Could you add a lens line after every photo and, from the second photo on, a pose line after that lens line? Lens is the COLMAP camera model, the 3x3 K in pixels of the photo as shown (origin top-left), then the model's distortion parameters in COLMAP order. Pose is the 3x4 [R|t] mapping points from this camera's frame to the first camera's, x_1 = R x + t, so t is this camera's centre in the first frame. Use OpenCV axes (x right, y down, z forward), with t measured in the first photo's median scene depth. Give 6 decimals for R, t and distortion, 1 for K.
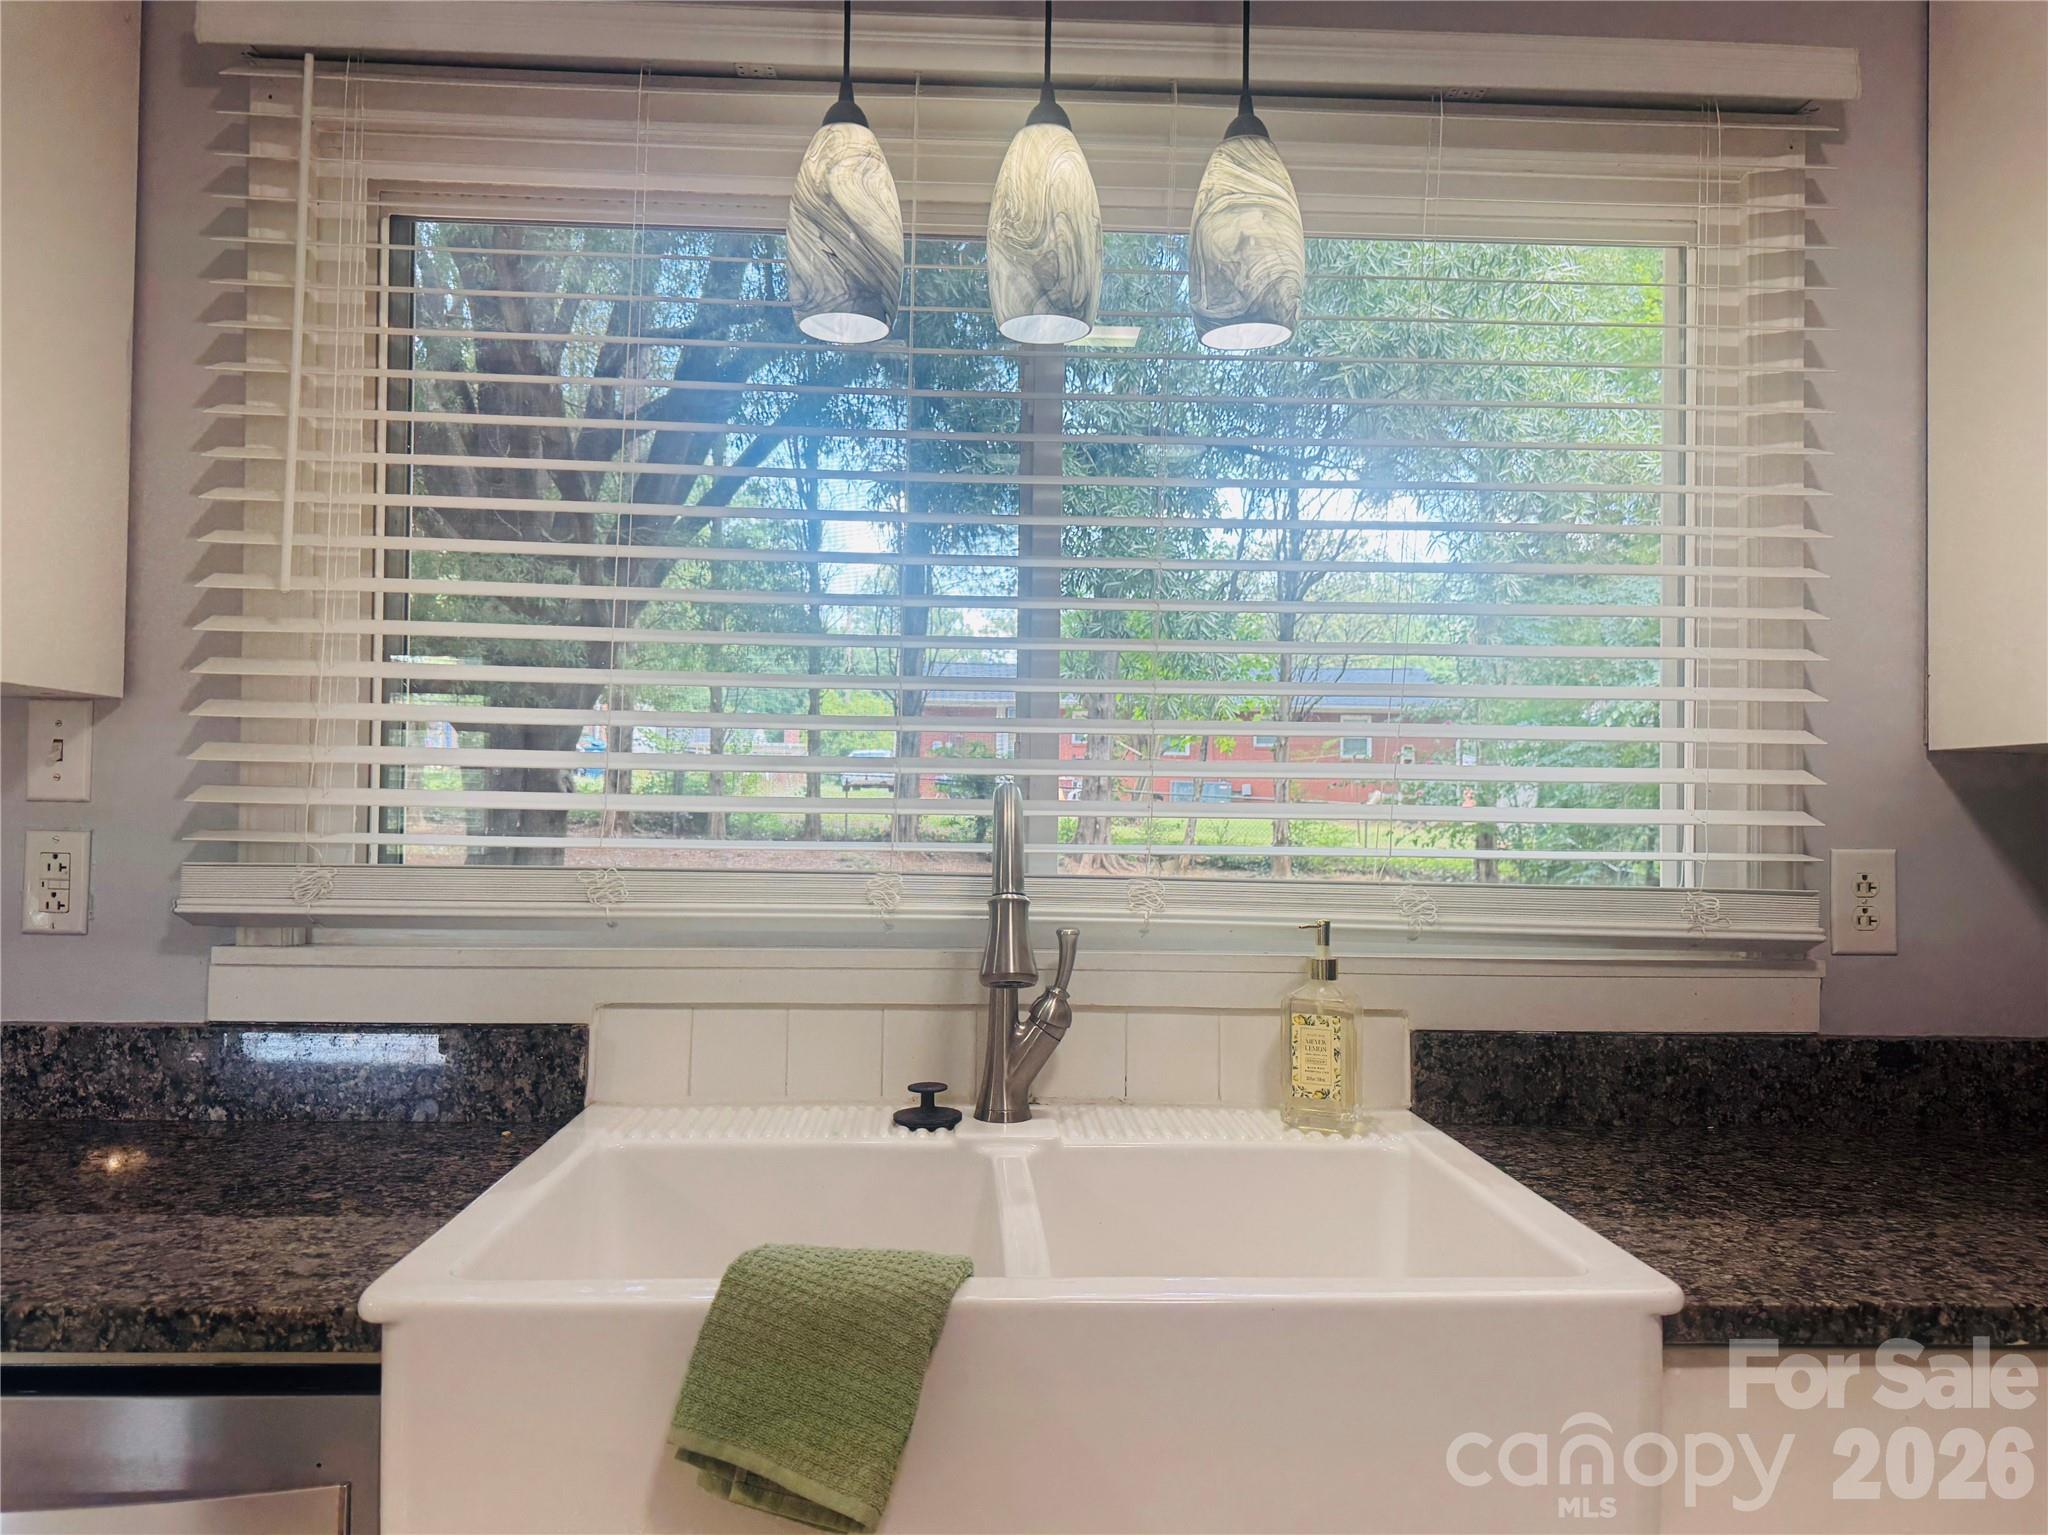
lens RADIAL K [[1482.1, 0, 1017.1], [0, 1482.1, 778.3], [0, 0, 1]] dist [0.102118, -0.151737]
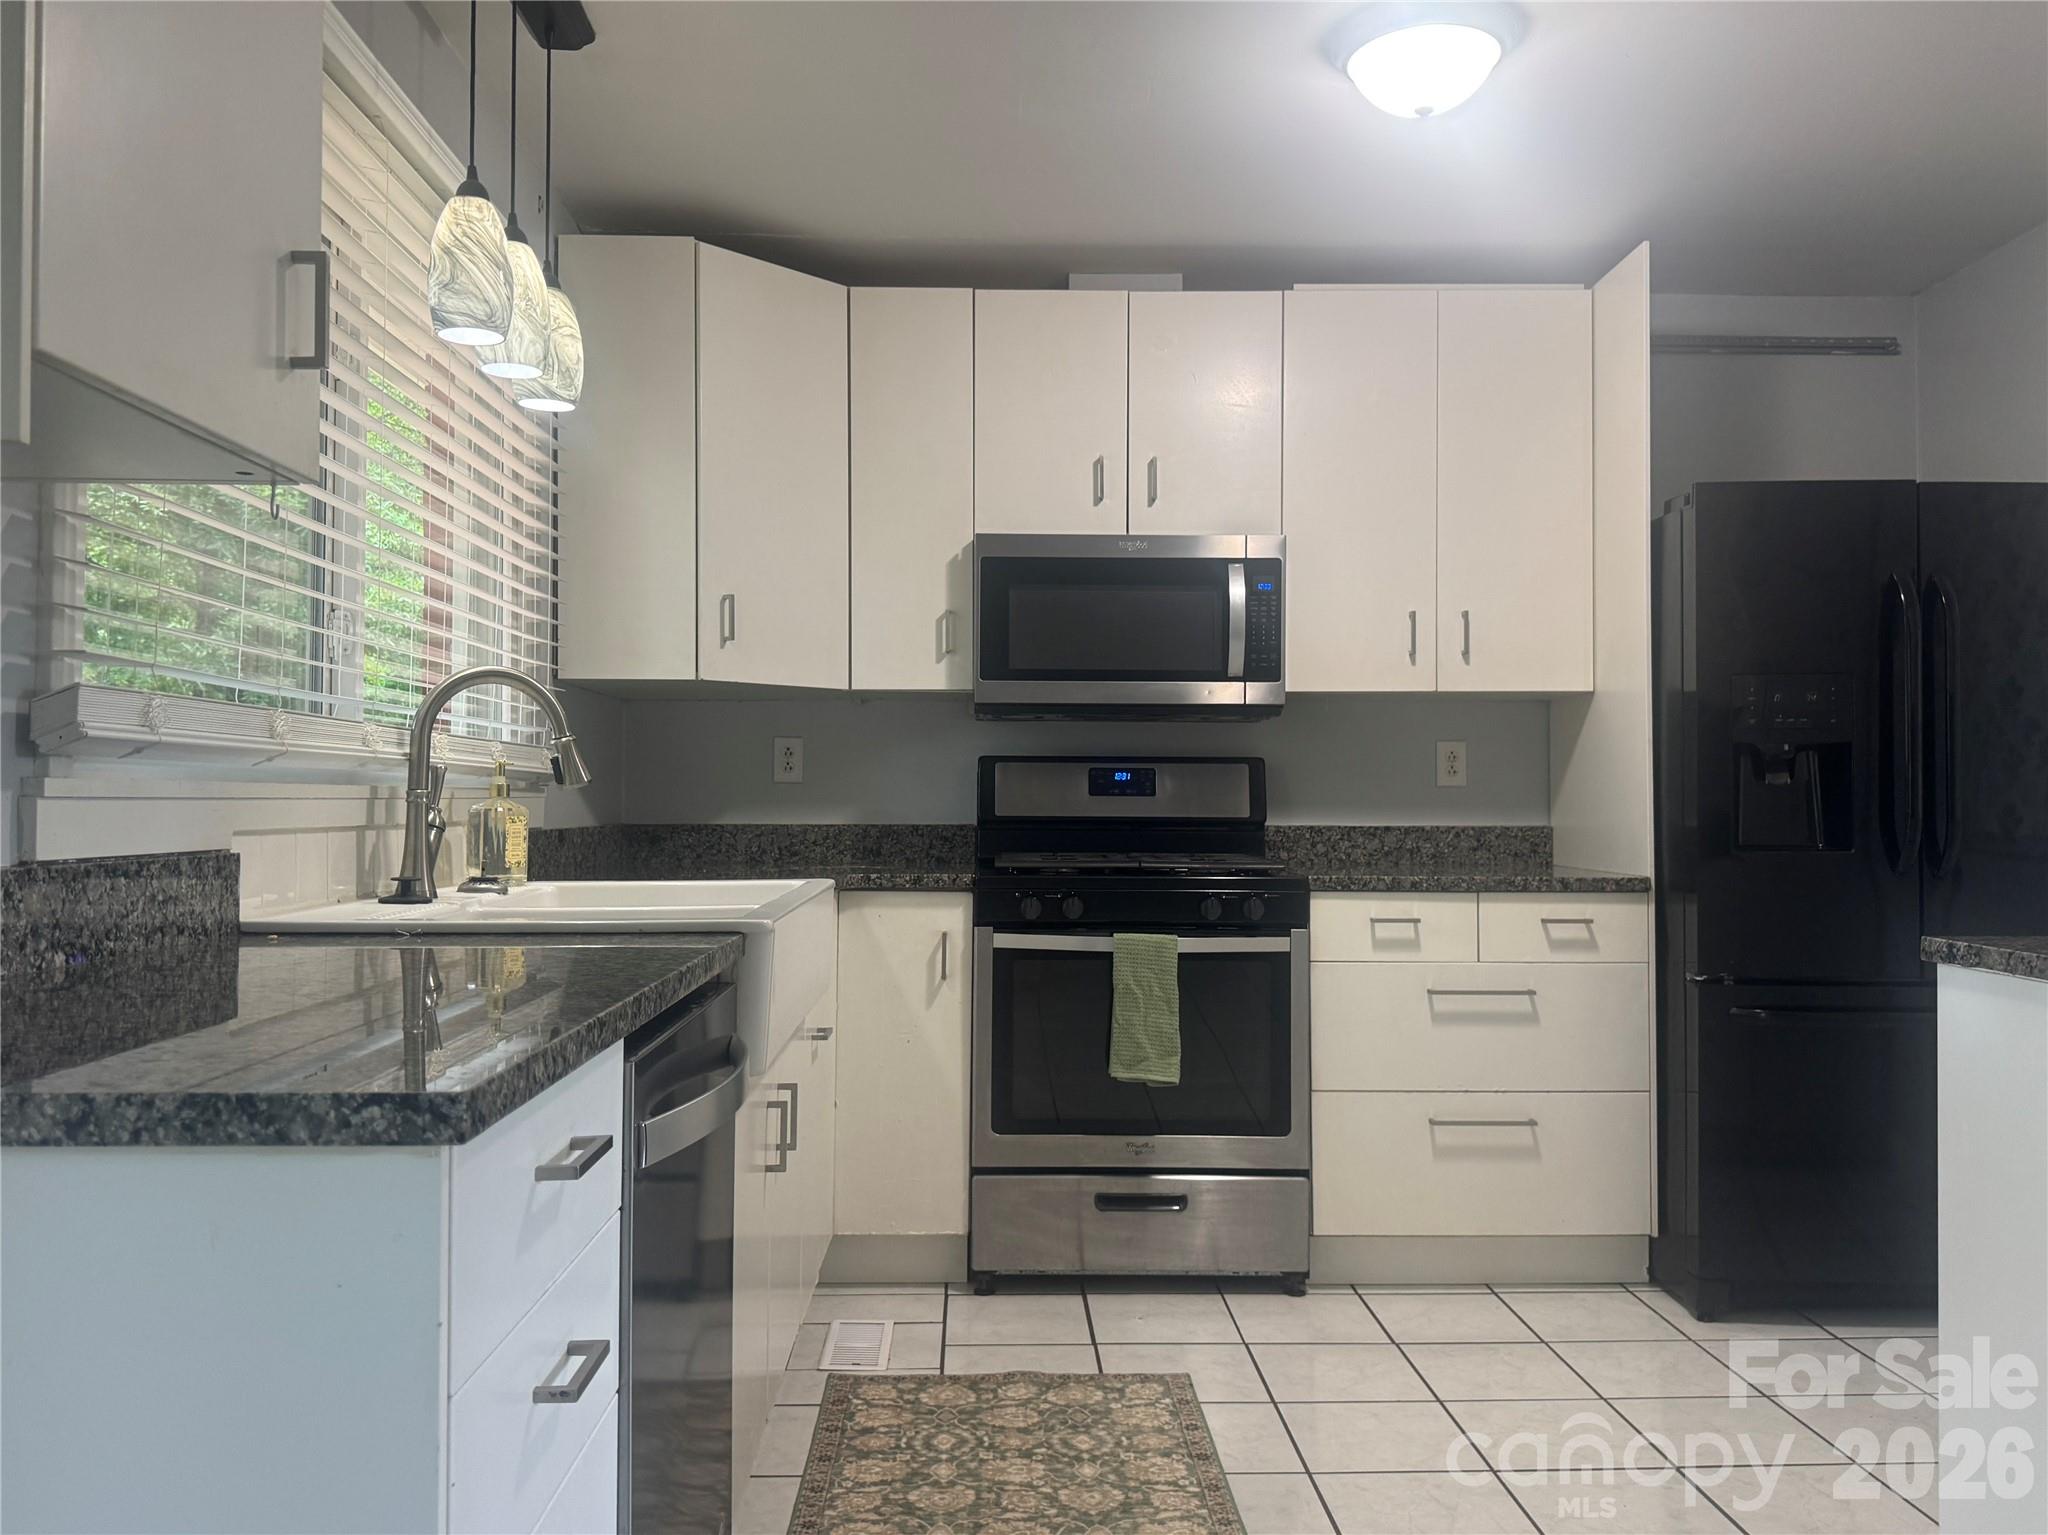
lens RADIAL K [[1566.2, 0, 1015.7], [0, 1566.2, 766.8], [0, 0, 1]] dist [0.181537, -0.339263]
pose [[0.019598, 0.004858, 0.999796, -1.495217], [-0.026540, 0.999638, -0.004337, 0.093917], [-0.999456, -0.026449, 0.019720, 0.401792]]
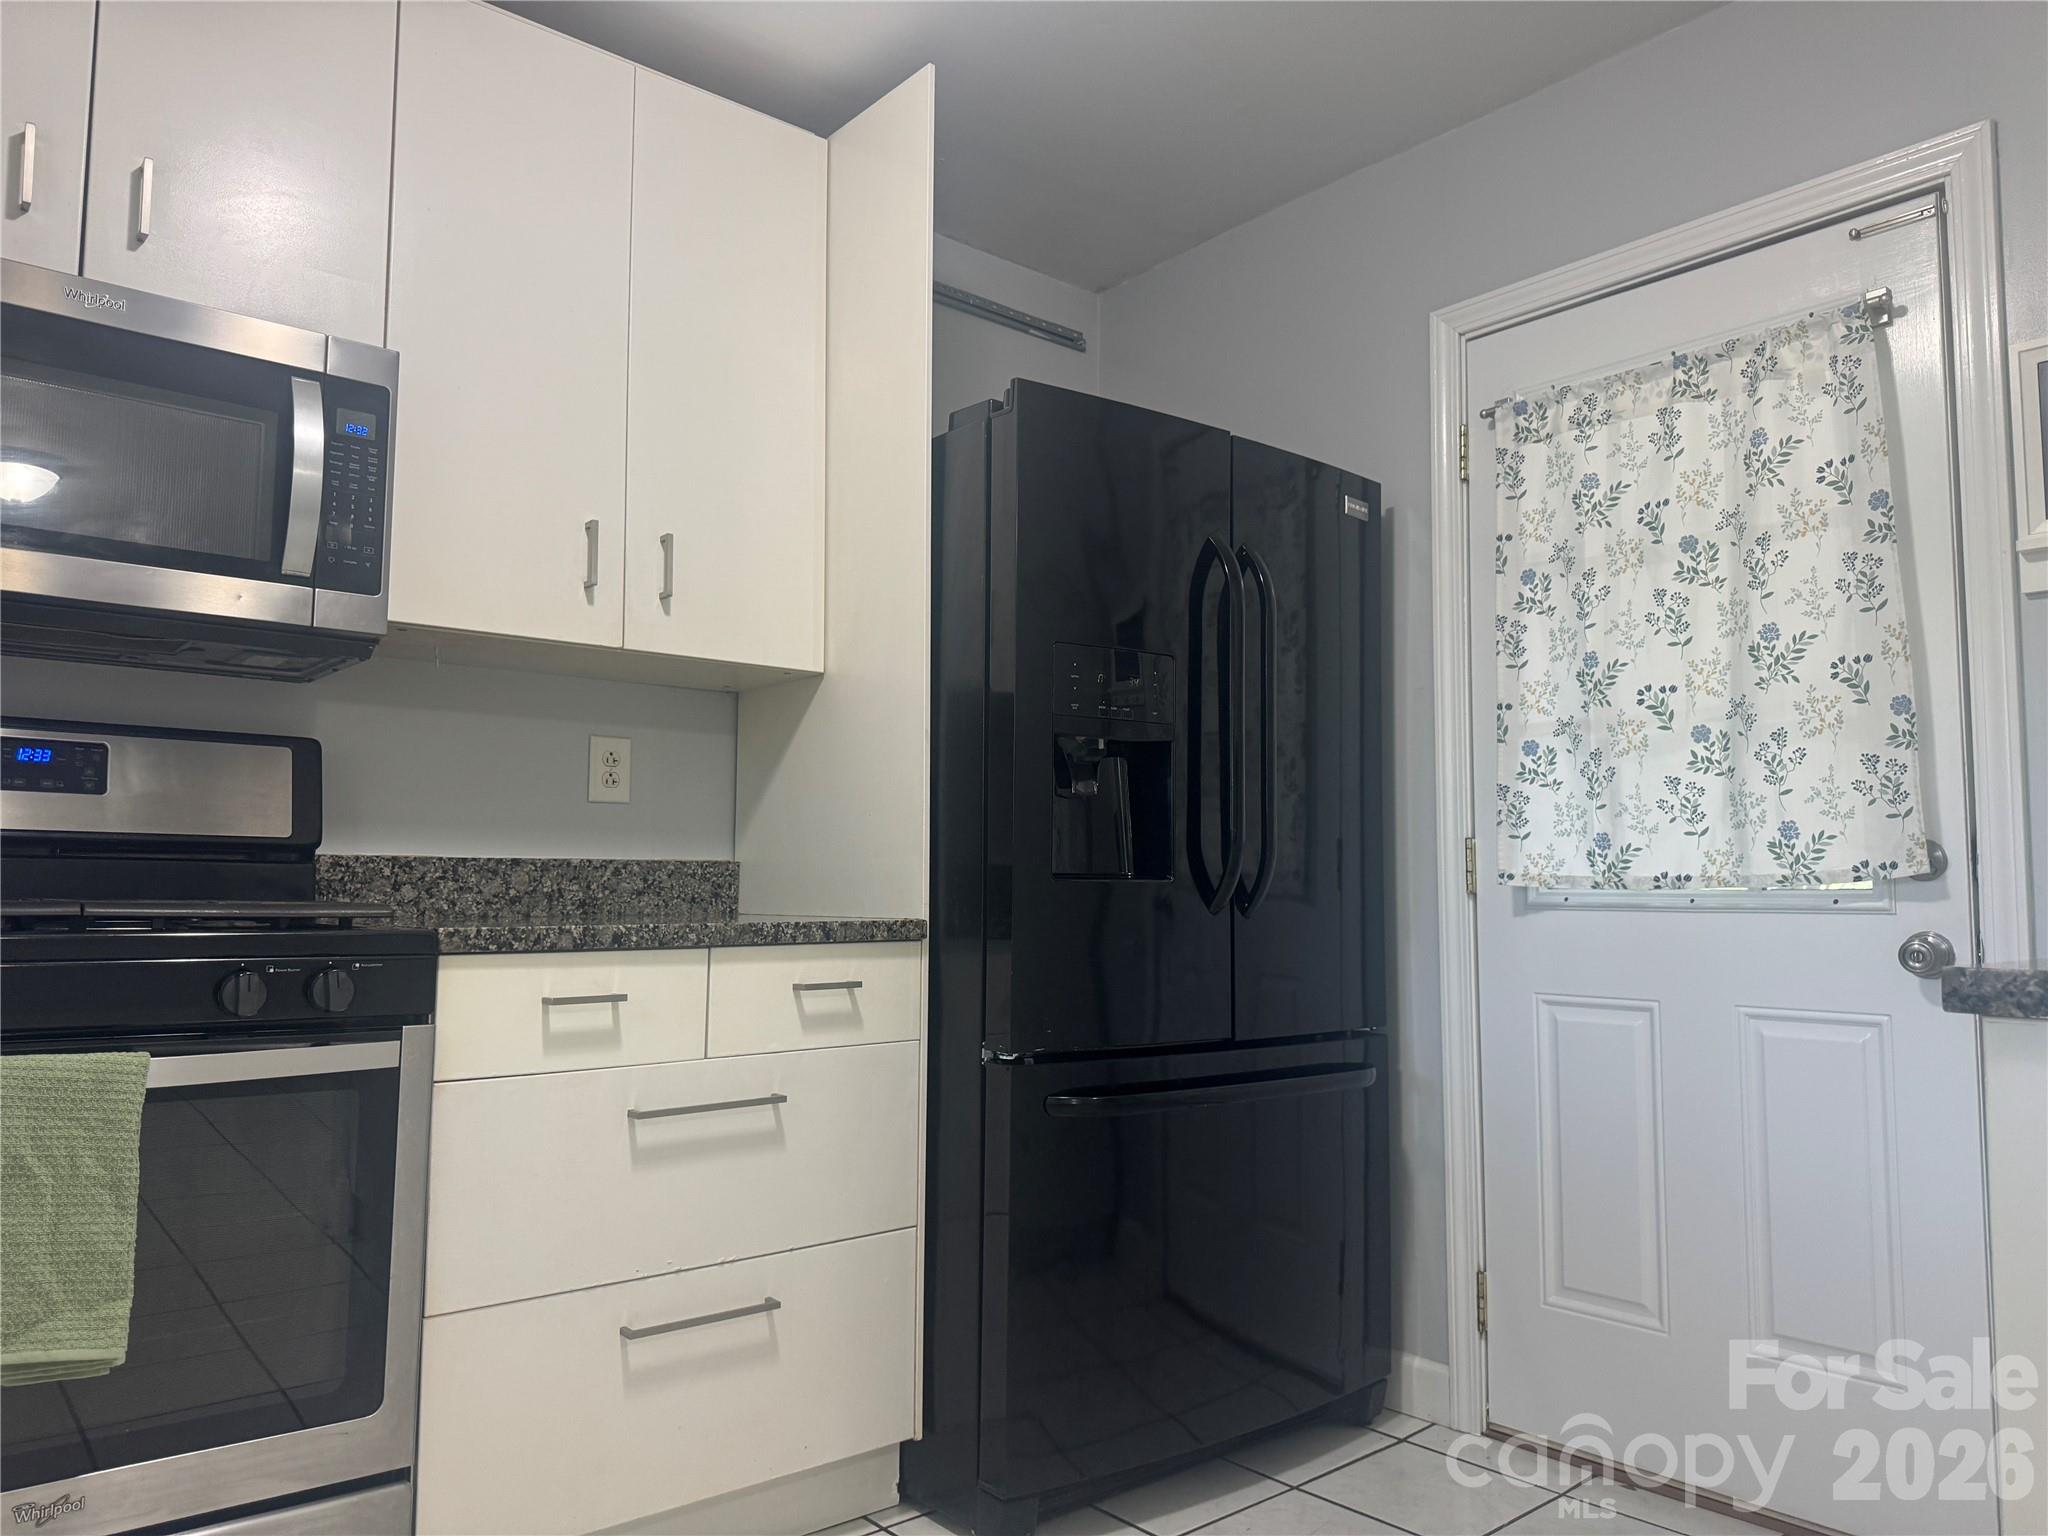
lens RADIAL K [[1448.3, 0, 1037.0], [0, 1448.3, 772.8], [0, 0, 1]] dist [0.113072, -0.186075]
pose [[-0.626458, 0.045478, 0.778128, -0.500774], [-0.034256, 0.995725, -0.085775, 0.185474], [-0.778702, -0.080390, -0.622222, 0.391801]]
